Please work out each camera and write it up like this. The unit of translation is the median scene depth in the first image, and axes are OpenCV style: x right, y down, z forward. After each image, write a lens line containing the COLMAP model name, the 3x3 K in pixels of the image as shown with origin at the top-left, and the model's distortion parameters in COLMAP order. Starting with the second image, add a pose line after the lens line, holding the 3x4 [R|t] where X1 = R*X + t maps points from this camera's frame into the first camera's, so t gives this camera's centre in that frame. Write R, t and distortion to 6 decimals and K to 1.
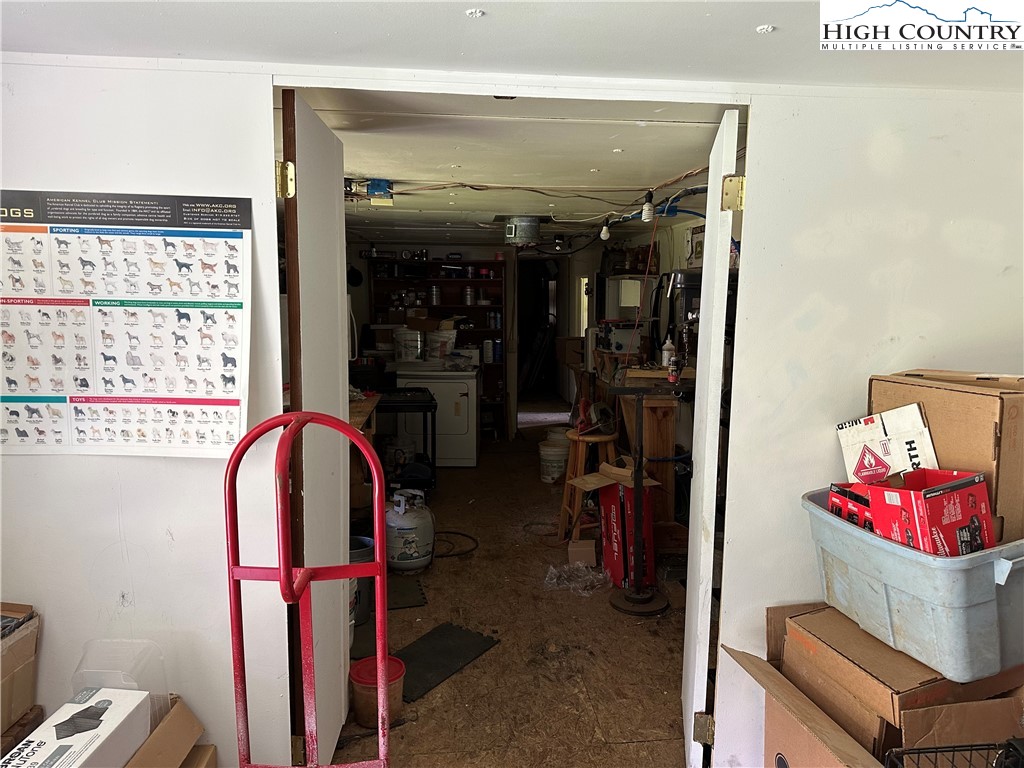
lens RADIAL K [[719.6, 0, 488.6], [0, 719.6, 380.4], [0, 0, 1]] dist [0.133686, -0.201765]
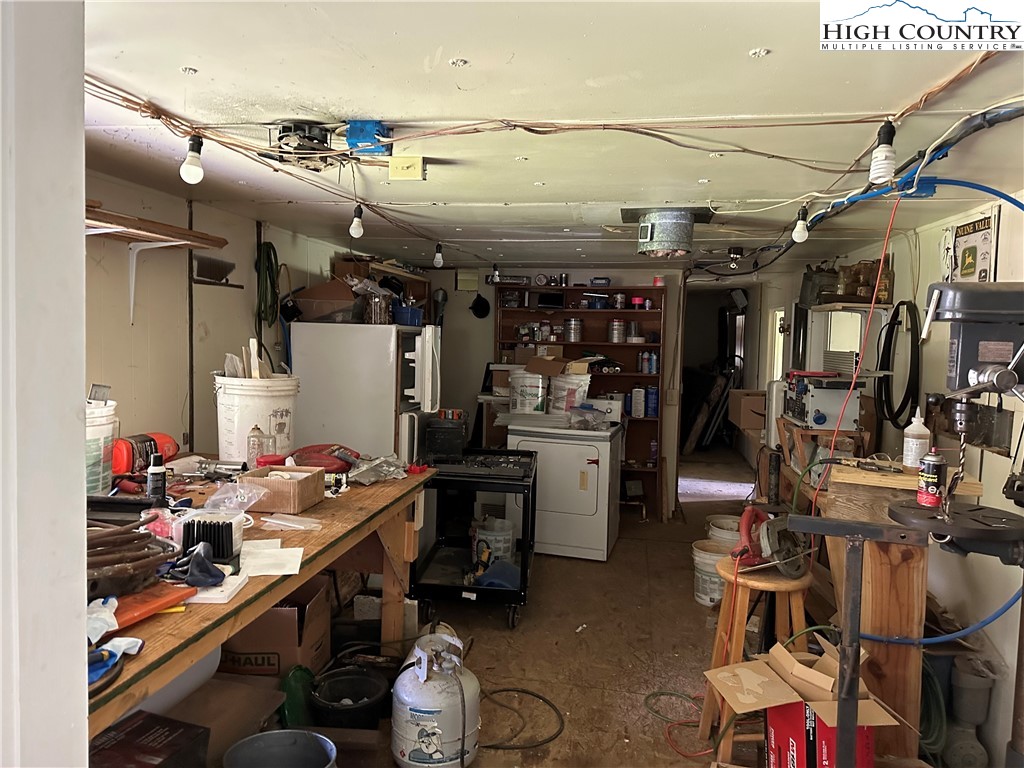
lens RADIAL K [[719.6, 0, 488.6], [0, 719.6, 380.4], [0, 0, 1]] dist [0.133686, -0.201765]
pose [[0.966008, 0.038704, -0.255598, 0.055217], [-0.051286, 0.997769, -0.042743, -0.030193], [0.253374, 0.054398, 0.965838, 0.272665]]
